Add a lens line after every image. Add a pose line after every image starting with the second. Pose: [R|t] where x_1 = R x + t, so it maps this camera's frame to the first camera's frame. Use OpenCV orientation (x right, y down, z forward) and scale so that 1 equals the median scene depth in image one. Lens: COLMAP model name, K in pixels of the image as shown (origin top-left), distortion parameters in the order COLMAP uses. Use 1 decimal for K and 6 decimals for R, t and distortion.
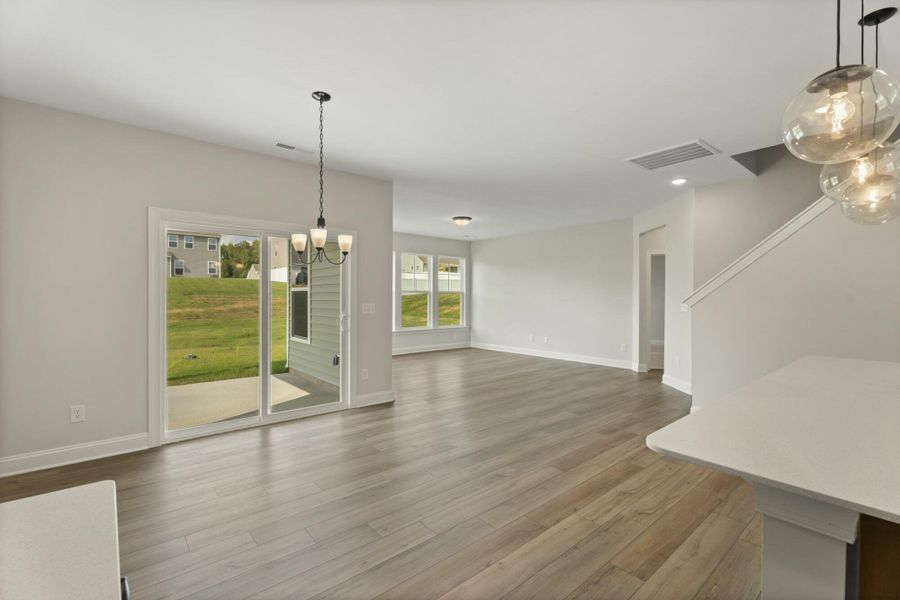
lens RADIAL K [[408.5, 0, 453.4], [0, 408.5, 296.4], [0, 0, 1]] dist [-0.000197, -0.000976]
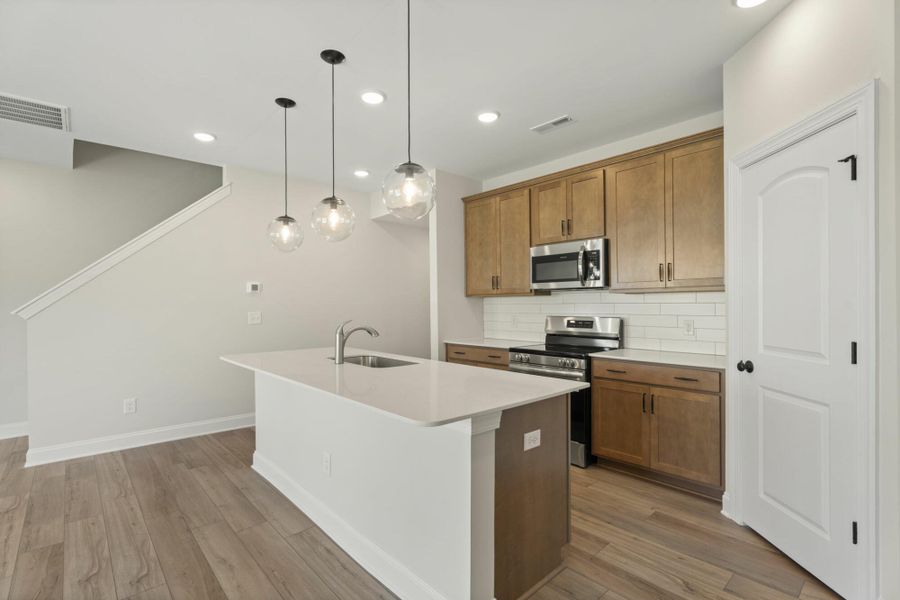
lens RADIAL K [[408.5, 0, 456.1], [0, 408.5, 313.2], [0, 0, 1]] dist [-0.000197, -0.000976]
pose [[-0.014993, -0.022772, 0.999628, -0.315203], [0.002138, 0.999738, 0.022806, -0.000934], [-0.999885, 0.002479, -0.014940, 0.385961]]
